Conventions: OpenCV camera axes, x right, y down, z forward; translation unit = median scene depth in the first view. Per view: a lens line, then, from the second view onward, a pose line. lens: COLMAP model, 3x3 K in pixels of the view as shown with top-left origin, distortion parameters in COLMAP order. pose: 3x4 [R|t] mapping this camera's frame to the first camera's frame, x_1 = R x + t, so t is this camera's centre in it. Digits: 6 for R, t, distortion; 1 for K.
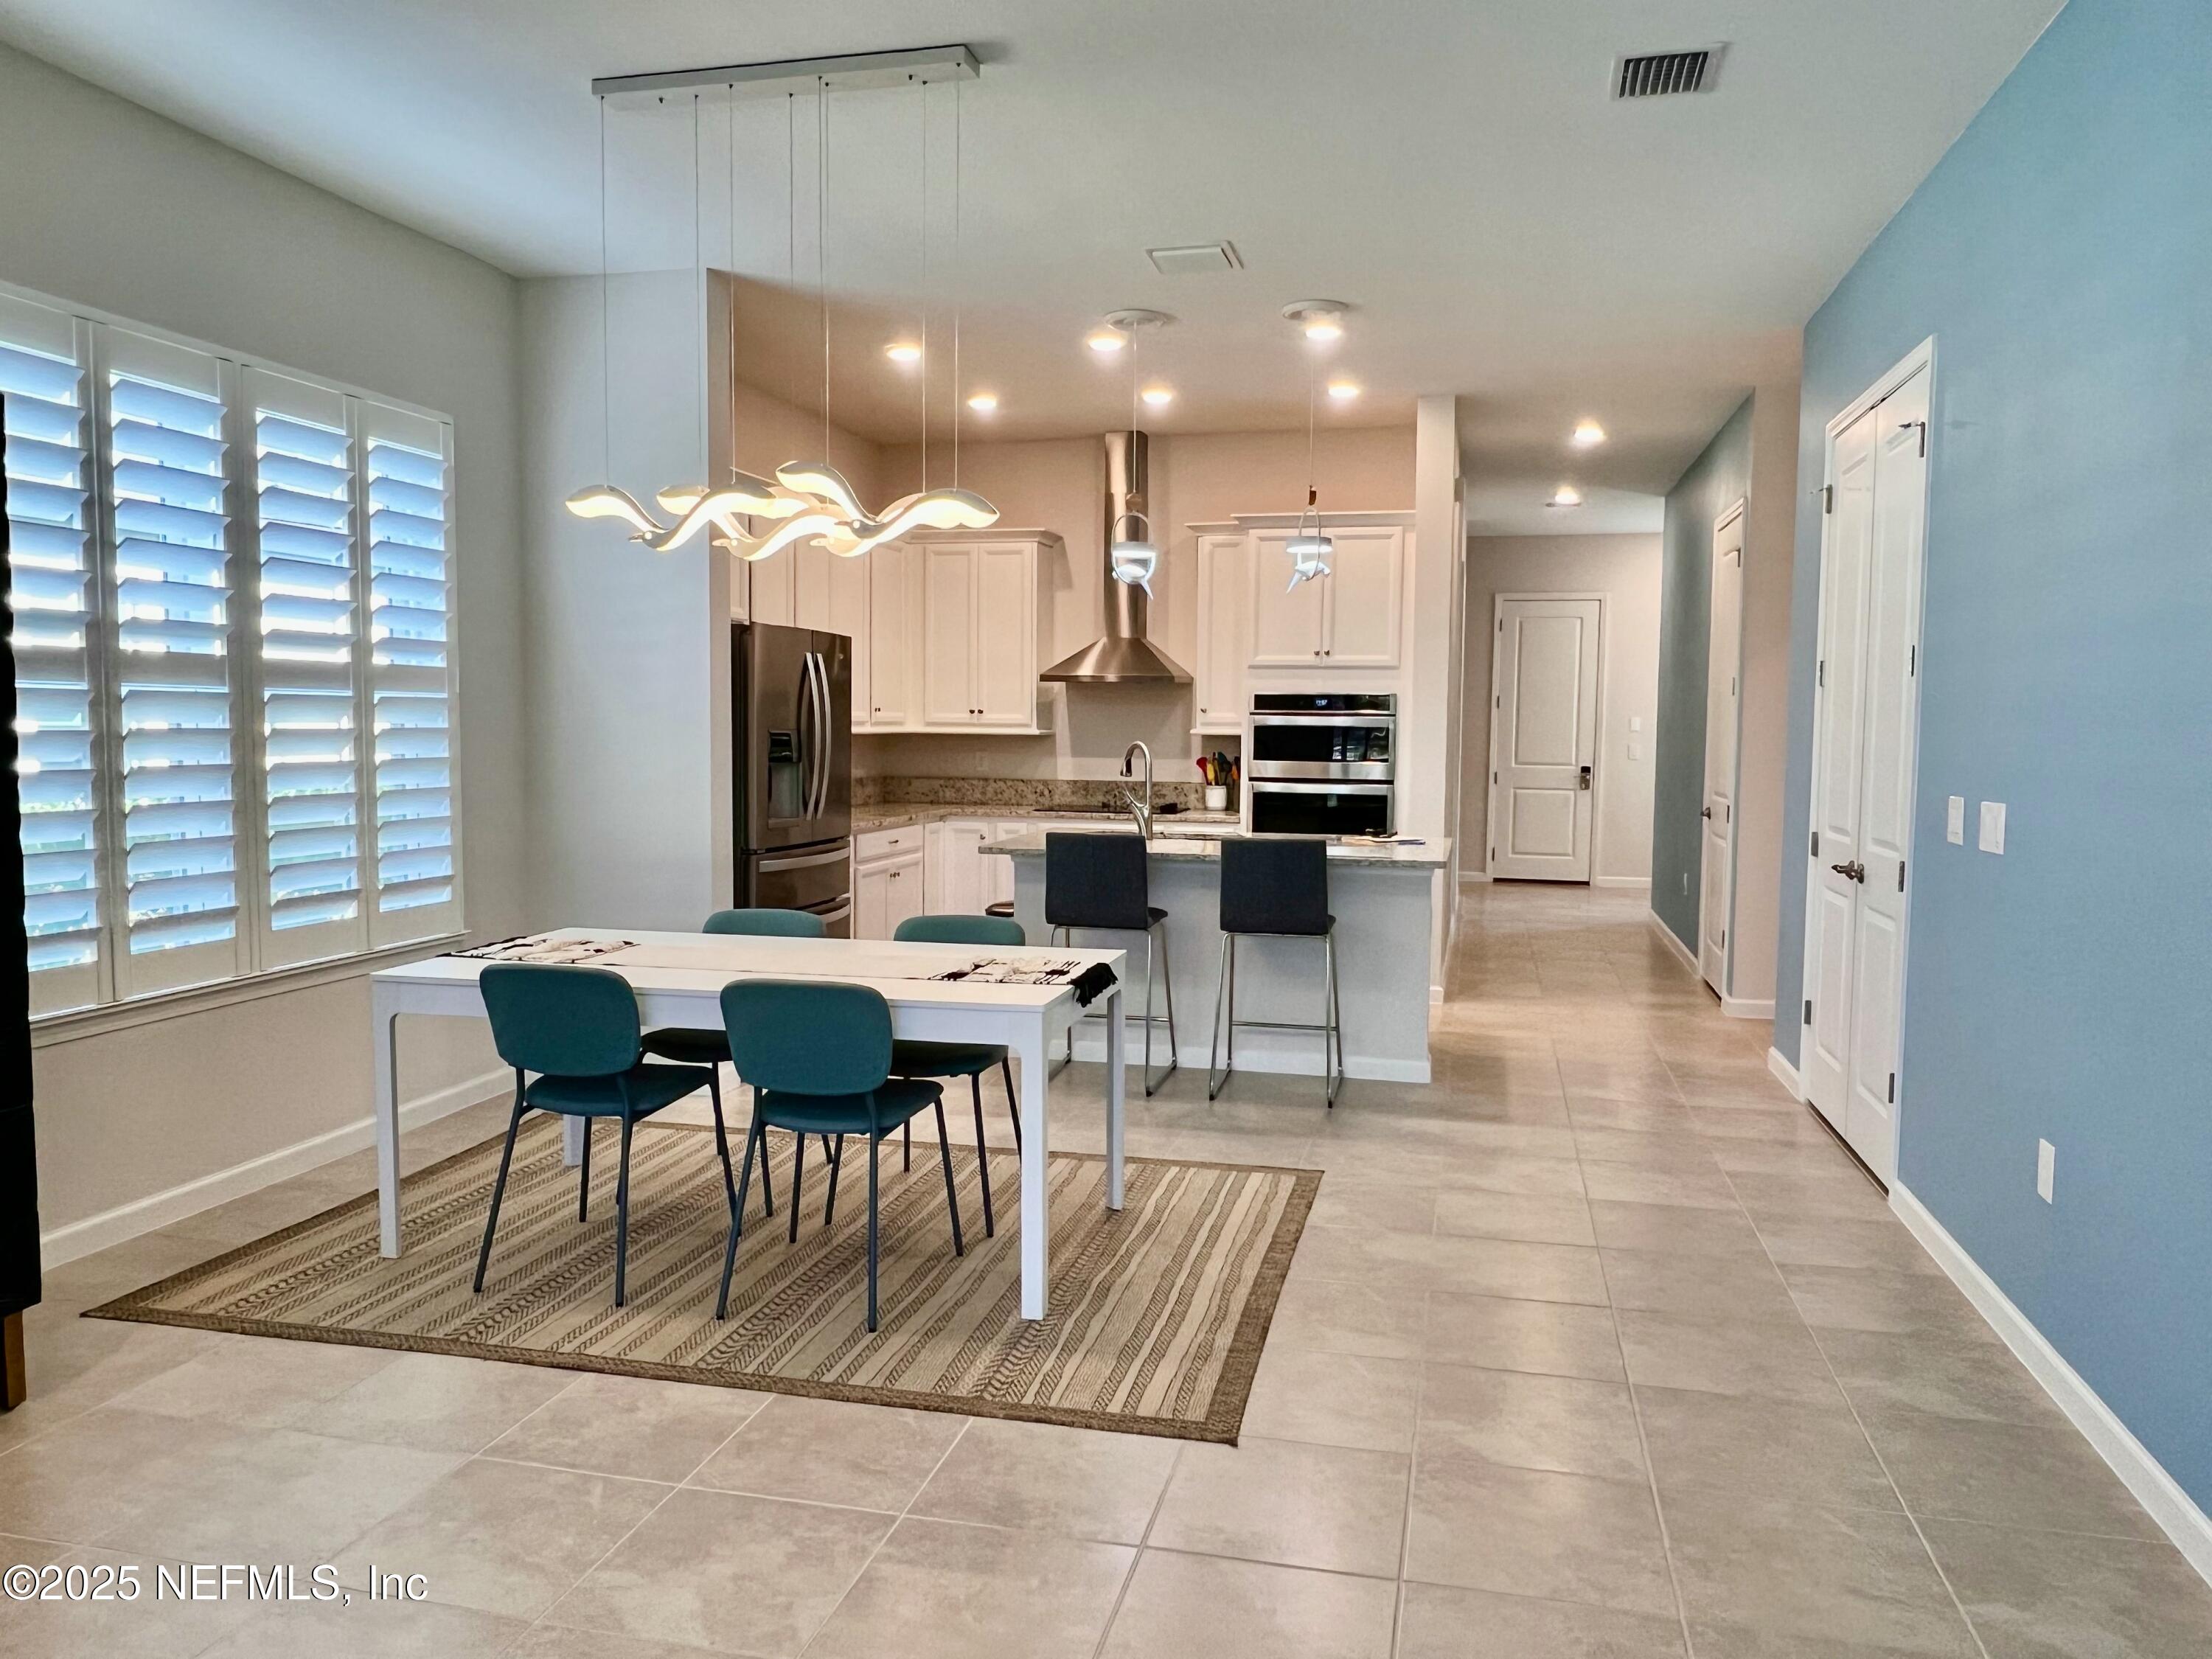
lens RADIAL K [[1518.7, 0, 1119.0], [0, 1518.7, 834.7], [0, 0, 1]] dist [-0.003063, -0.001550]
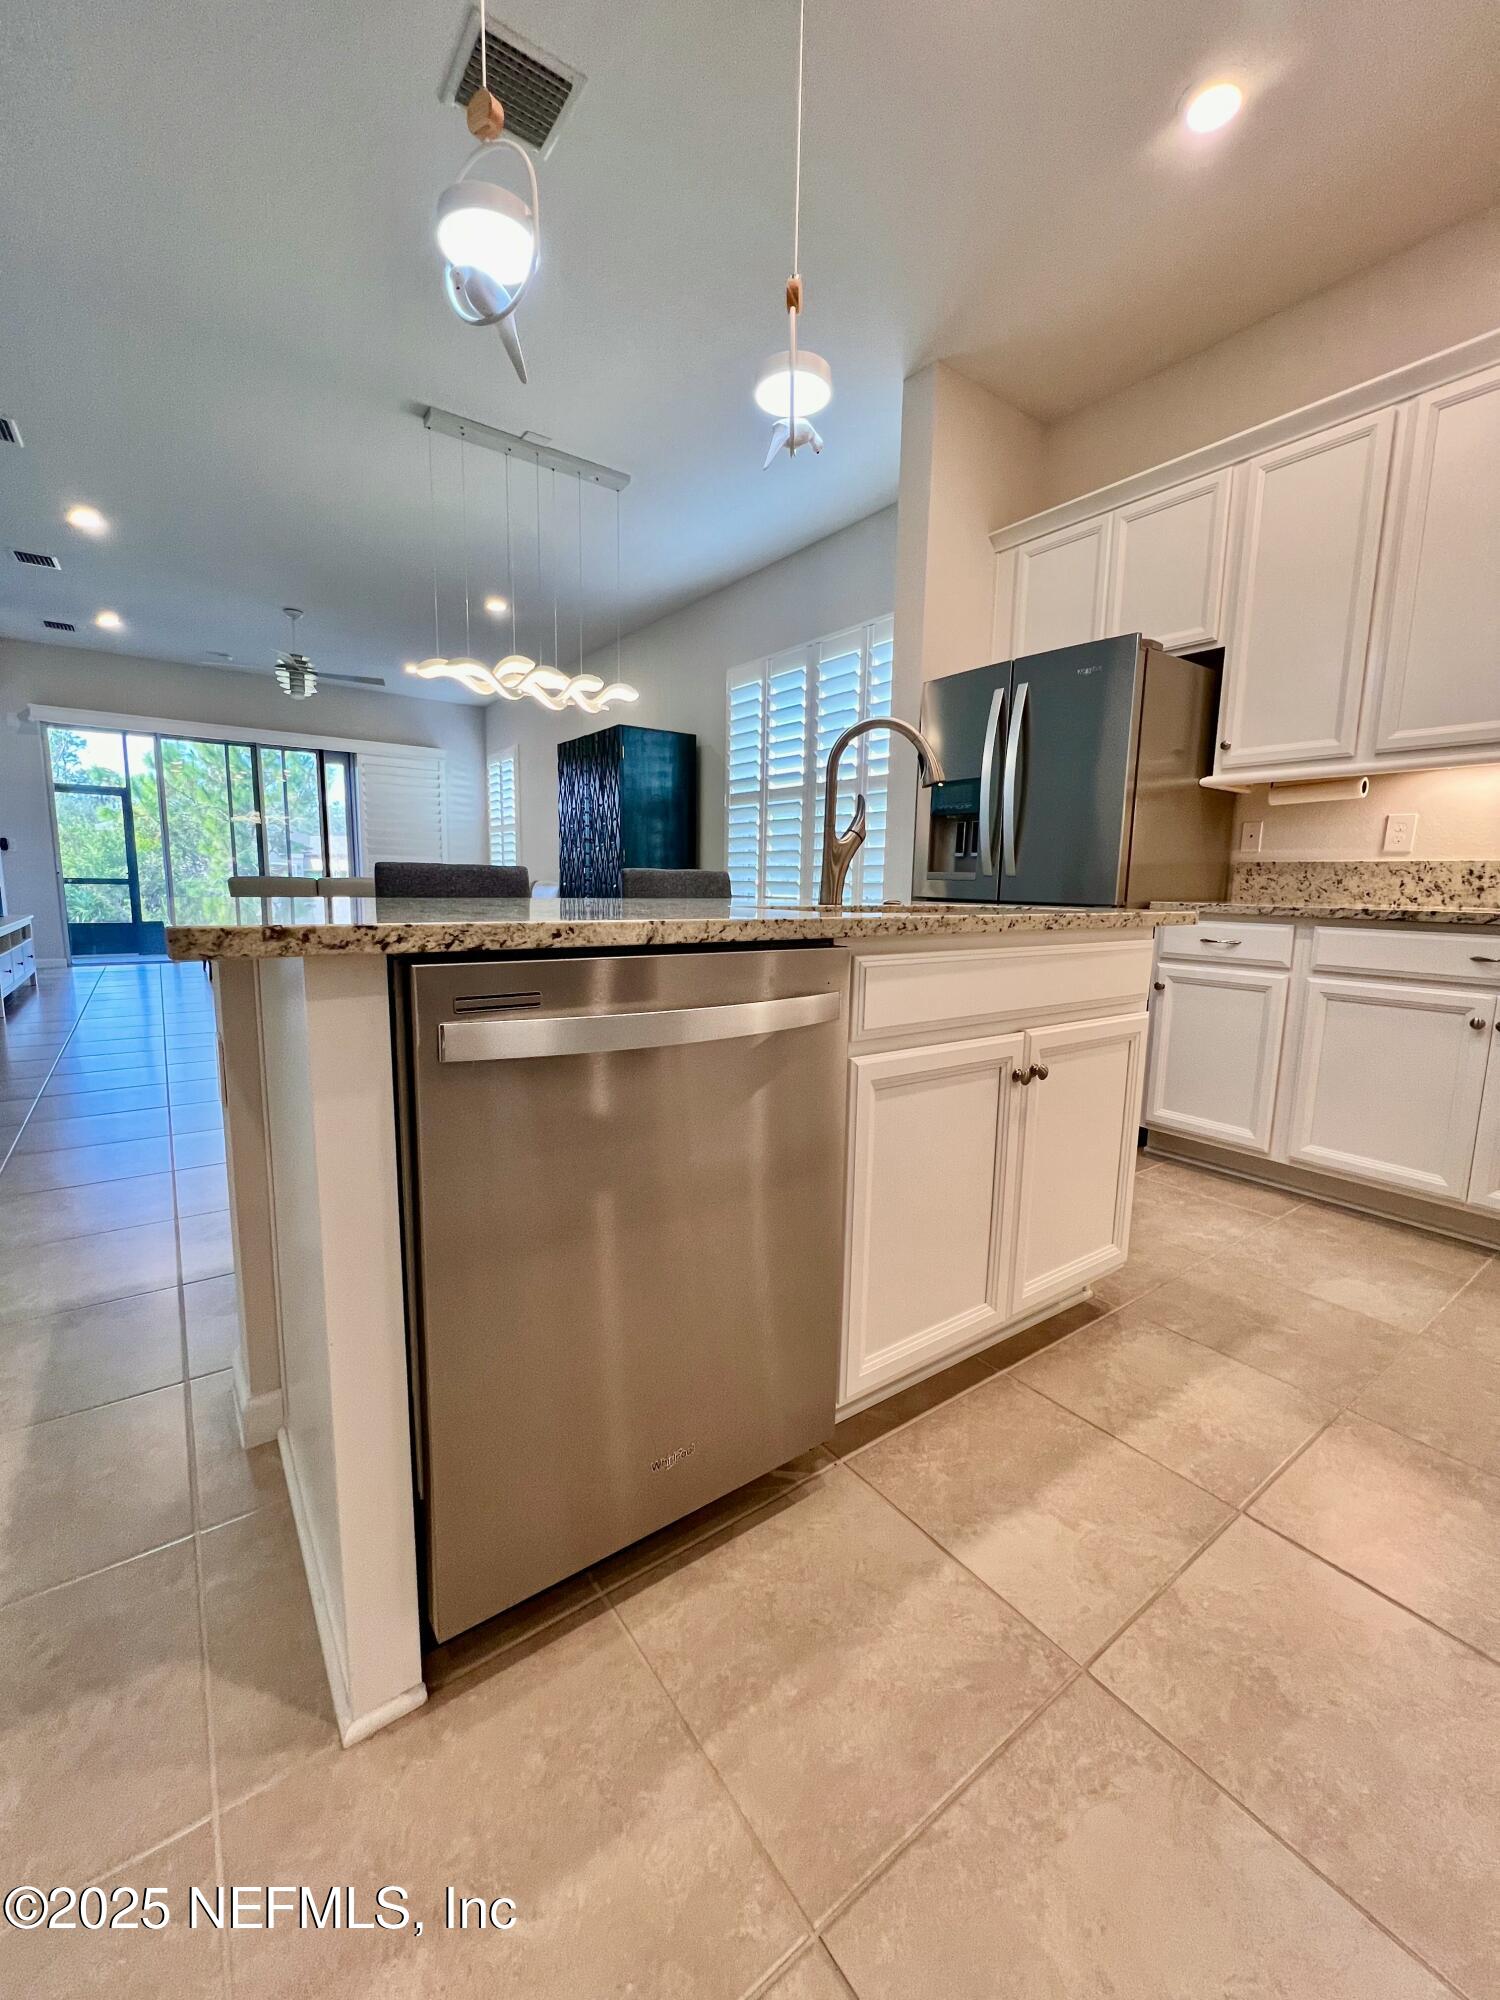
lens RADIAL K [[801.1, 0, 748.6], [0, 801.1, 997.4], [0, 0, 1]] dist [-0.002393, -0.000105]
pose [[-0.647289, 0.088738, -0.757062, 0.288003], [-0.080452, 0.979699, 0.183621, -0.016245], [0.757987, 0.179763, -0.627009, 1.293905]]
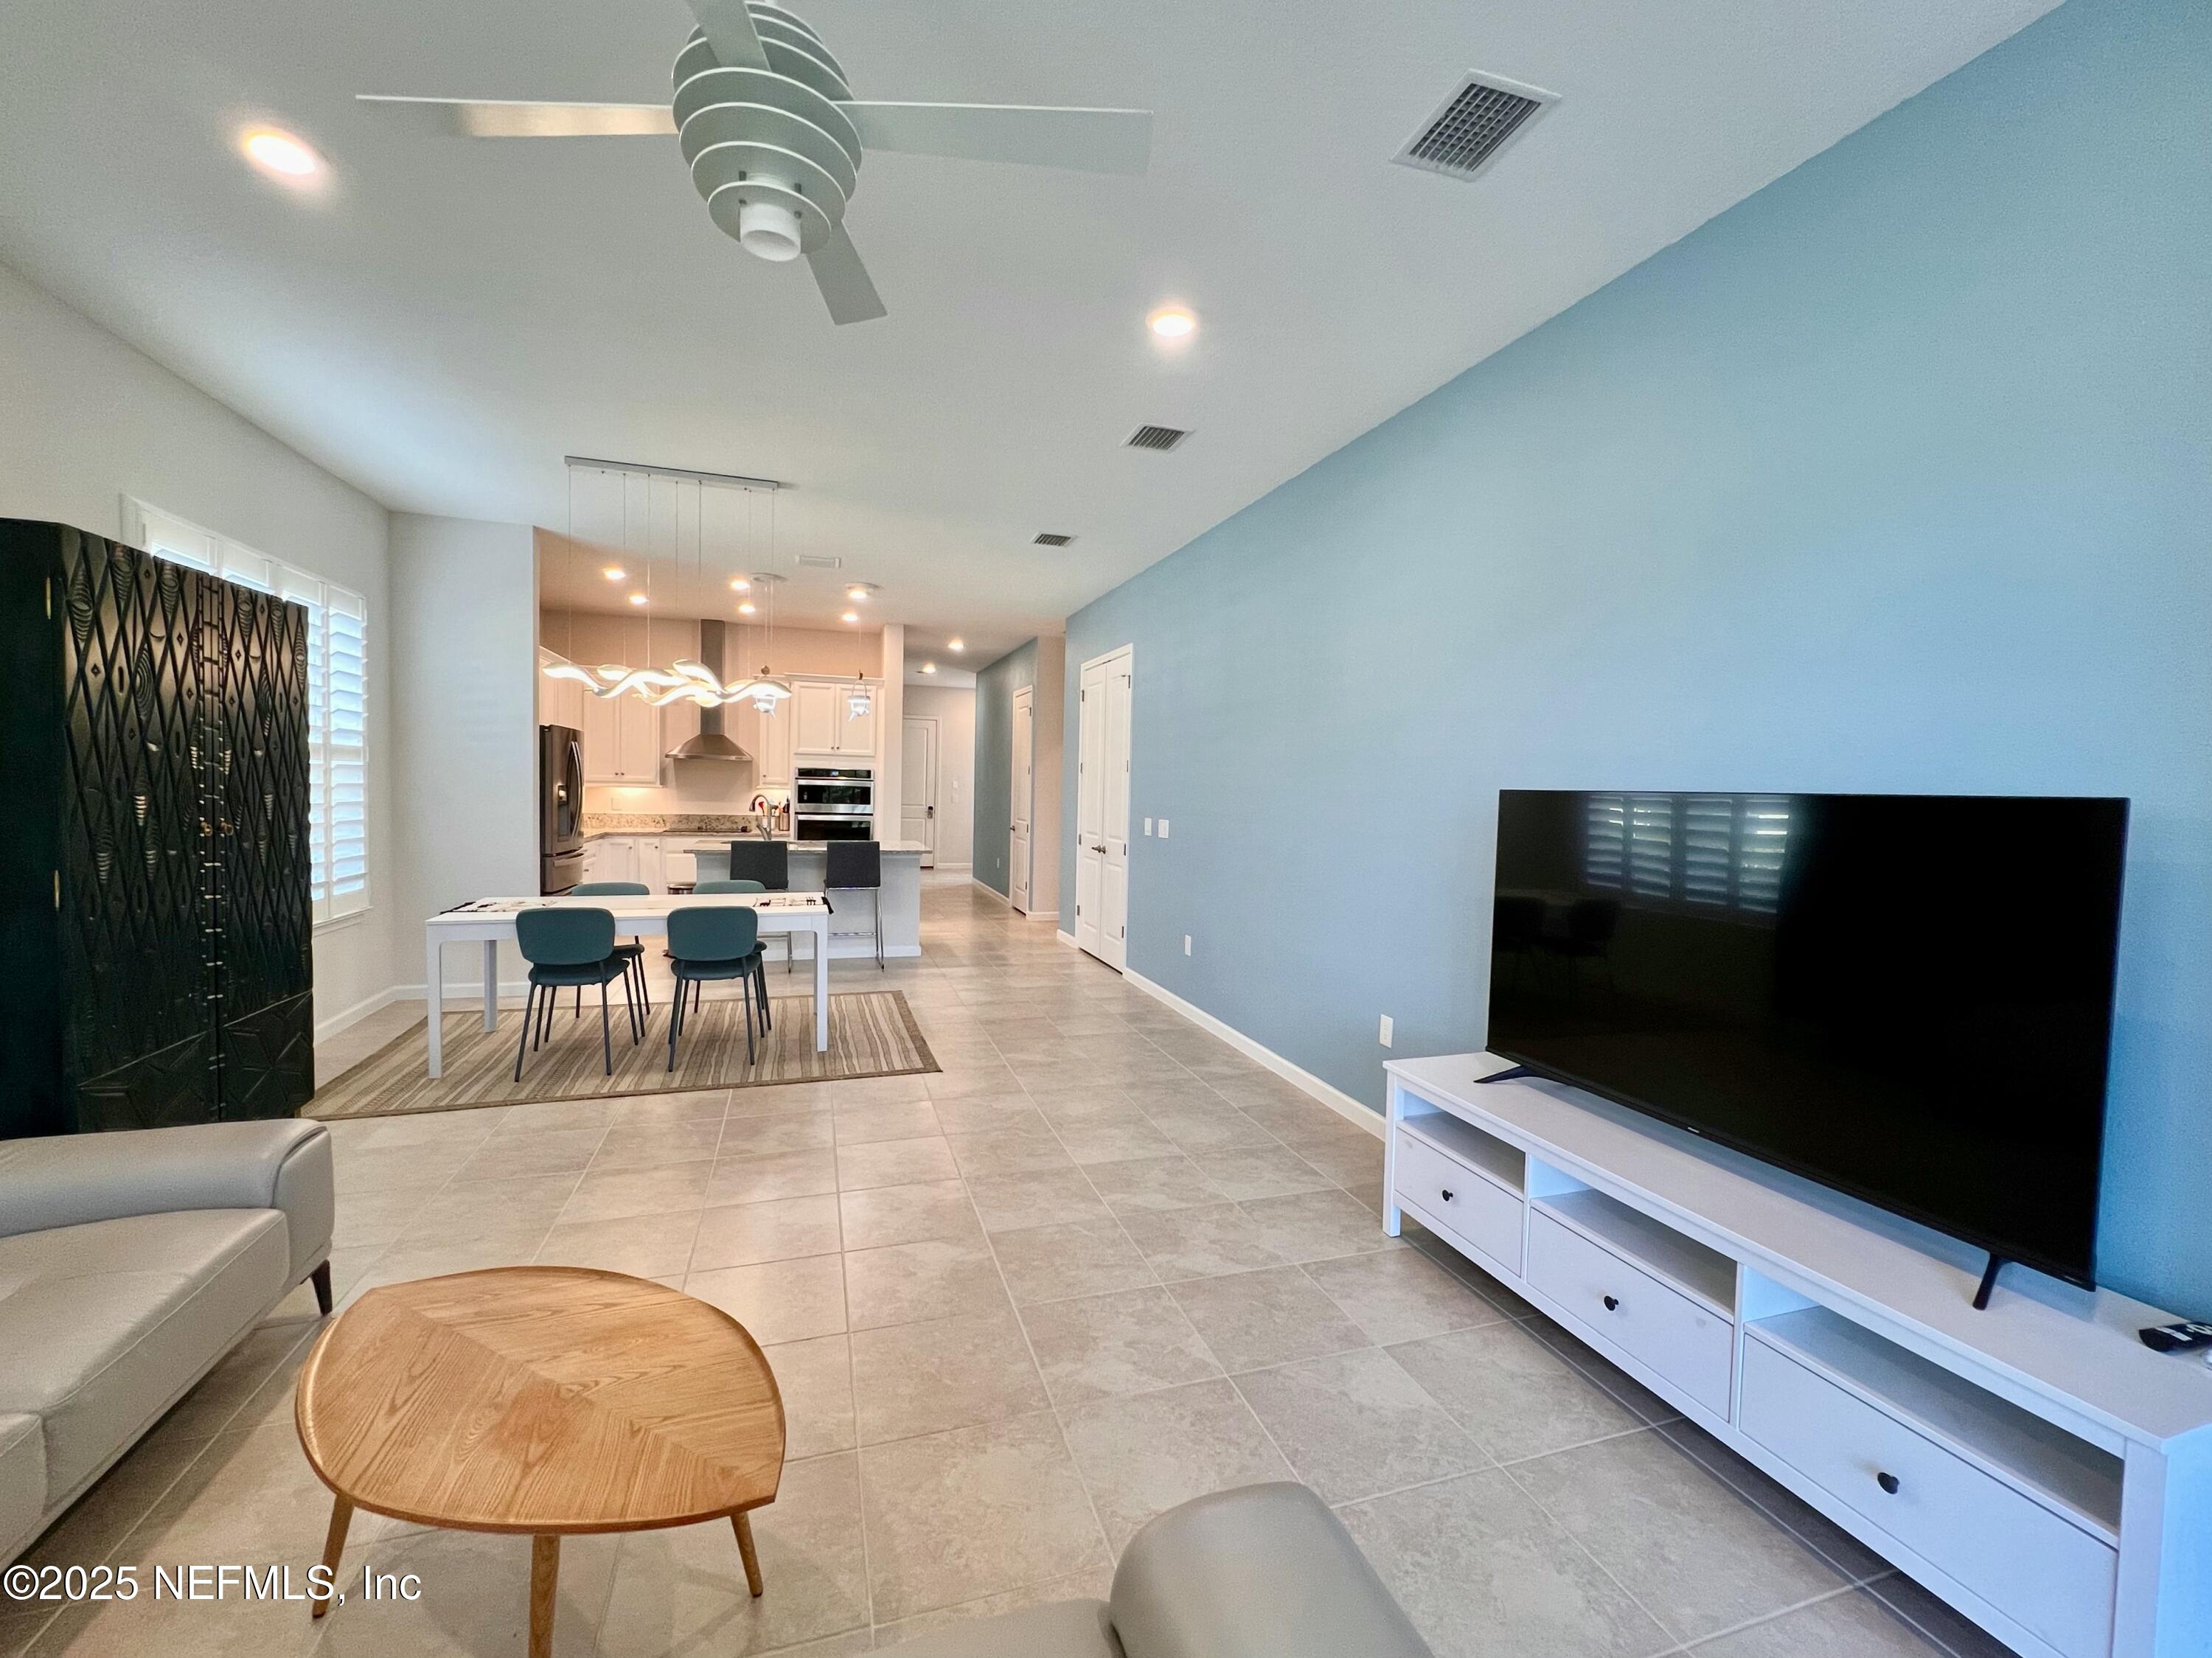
lens RADIAL K [[922.7, 0, 1113.8], [0, 922.7, 830.6], [0, 0, 1]] dist [-0.001789, 0.000258]
pose [[0.849410, -0.013067, 0.527571, -0.250745], [0.023016, 0.999659, -0.012296, 0.010807], [-0.527231, 0.022586, 0.849422, -0.247072]]
